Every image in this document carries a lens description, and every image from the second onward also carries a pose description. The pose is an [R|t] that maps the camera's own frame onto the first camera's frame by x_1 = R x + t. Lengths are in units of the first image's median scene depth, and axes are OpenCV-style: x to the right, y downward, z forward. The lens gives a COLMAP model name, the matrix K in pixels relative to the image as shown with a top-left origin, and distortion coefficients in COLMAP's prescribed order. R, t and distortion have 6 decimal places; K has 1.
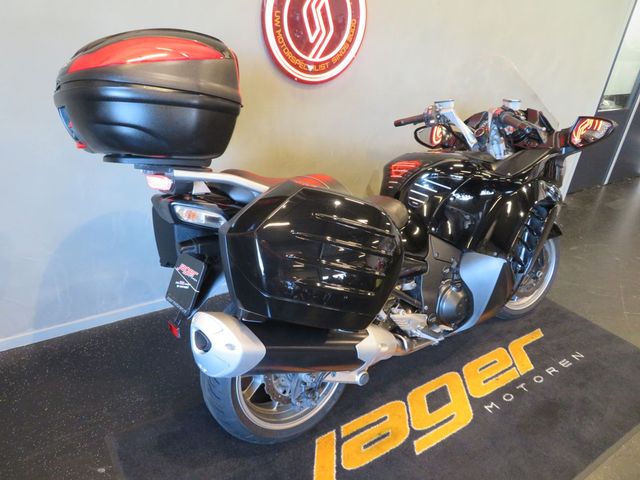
lens RADIAL K [[454.1, 0, 320.0], [0, 454.1, 240.0], [0, 0, 1]] dist [-0.002509, 0.006377]
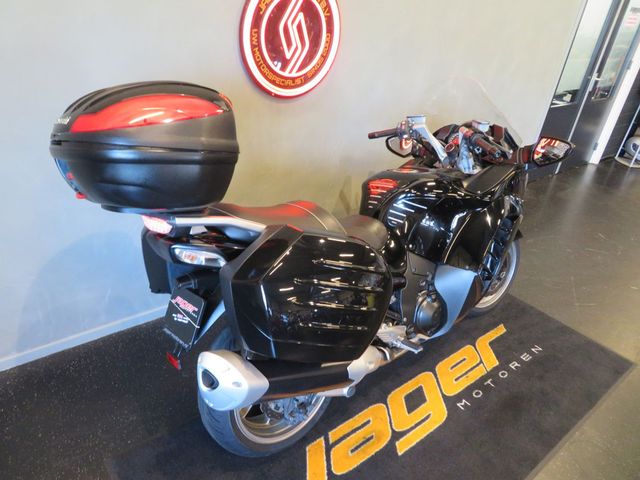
lens RADIAL K [[453.4, 0, 320.0], [0, 453.4, 240.0], [0, 0, 1]] dist [0.000108, -0.001586]
pose [[0.995806, -0.025315, 0.087915, -0.054348], [0.020783, 0.998426, 0.052088, -0.095631], [-0.089095, -0.050042, 0.994765, -0.037837]]
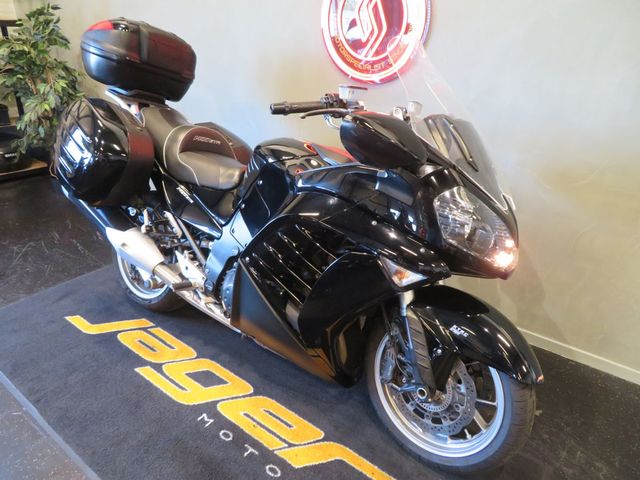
lens RADIAL K [[455.1, 0, 320.0], [0, 455.1, 240.0], [0, 0, 1]] dist [0.003120, -0.003884]
pose [[0.323110, 0.316317, -0.891932, 1.176114], [-0.433789, 0.887146, 0.157476, -0.181204], [0.841087, 0.336028, 0.423861, 0.731718]]
